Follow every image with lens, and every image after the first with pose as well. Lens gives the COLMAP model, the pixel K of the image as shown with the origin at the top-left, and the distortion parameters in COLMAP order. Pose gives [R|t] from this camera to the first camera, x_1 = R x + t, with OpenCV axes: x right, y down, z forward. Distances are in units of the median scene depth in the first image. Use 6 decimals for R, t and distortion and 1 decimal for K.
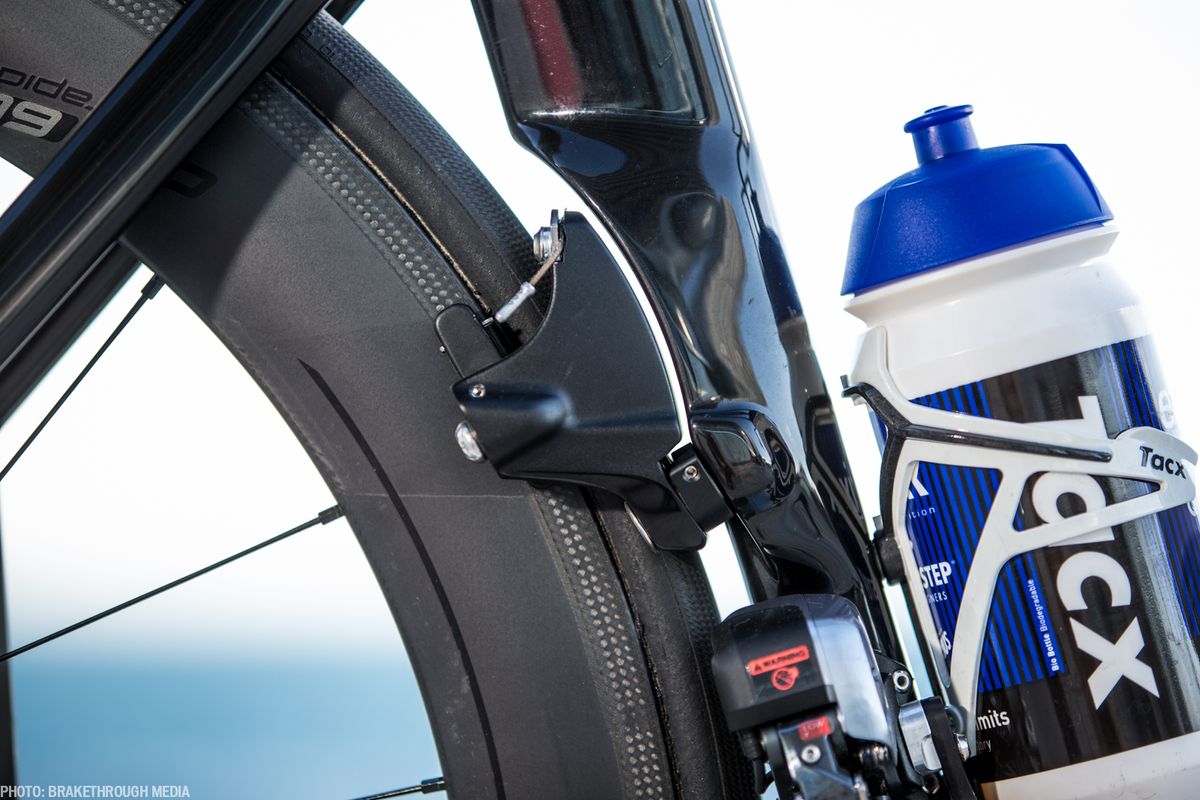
lens RADIAL K [[4859.3, 0, 658.8], [0, 4859.3, 449.9], [0, 0, 1]] dist [0.500870, 0.000000]
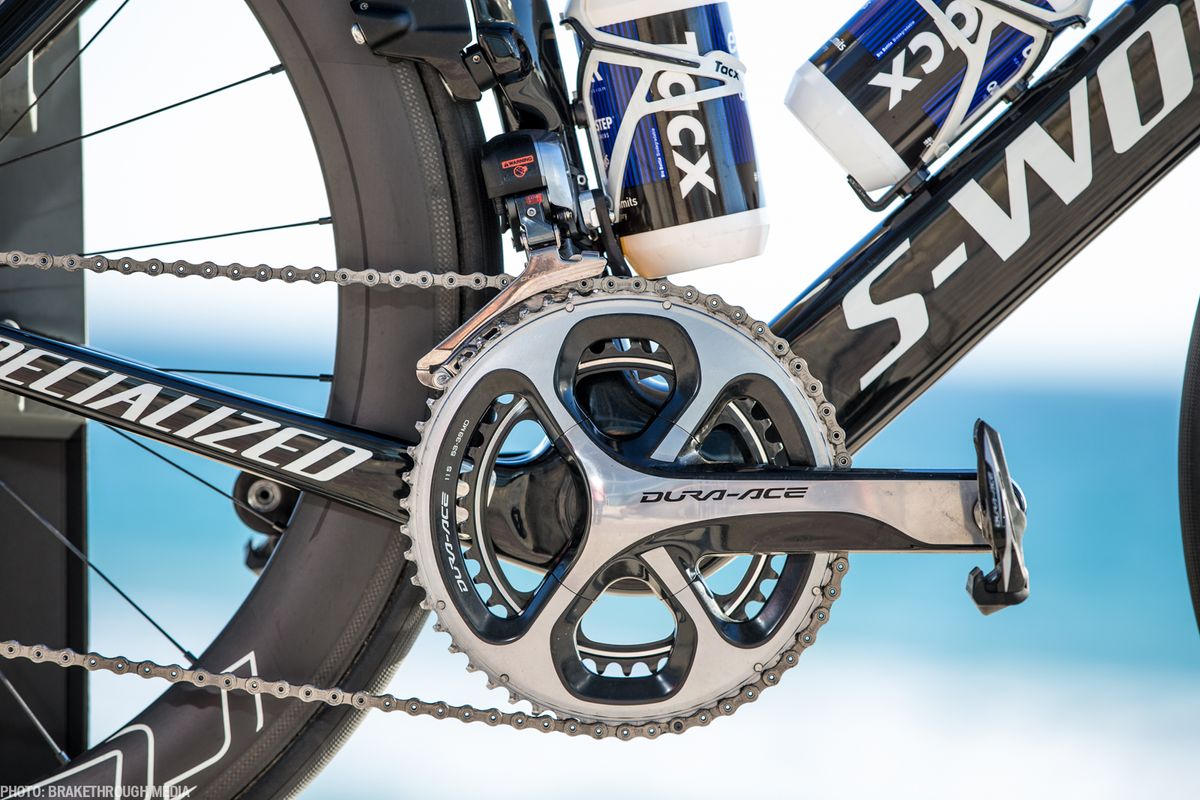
lens RADIAL K [[6545.5, 0, 606.3], [0, 6545.5, 407.1], [0, 0, 1]] dist [1.749112, 0.000000]
pose [[0.996451, 0.062729, 0.056136, -0.077010], [-0.064875, 0.997198, 0.037257, 0.040429], [-0.053642, -0.040766, 0.997728, -1.525931]]
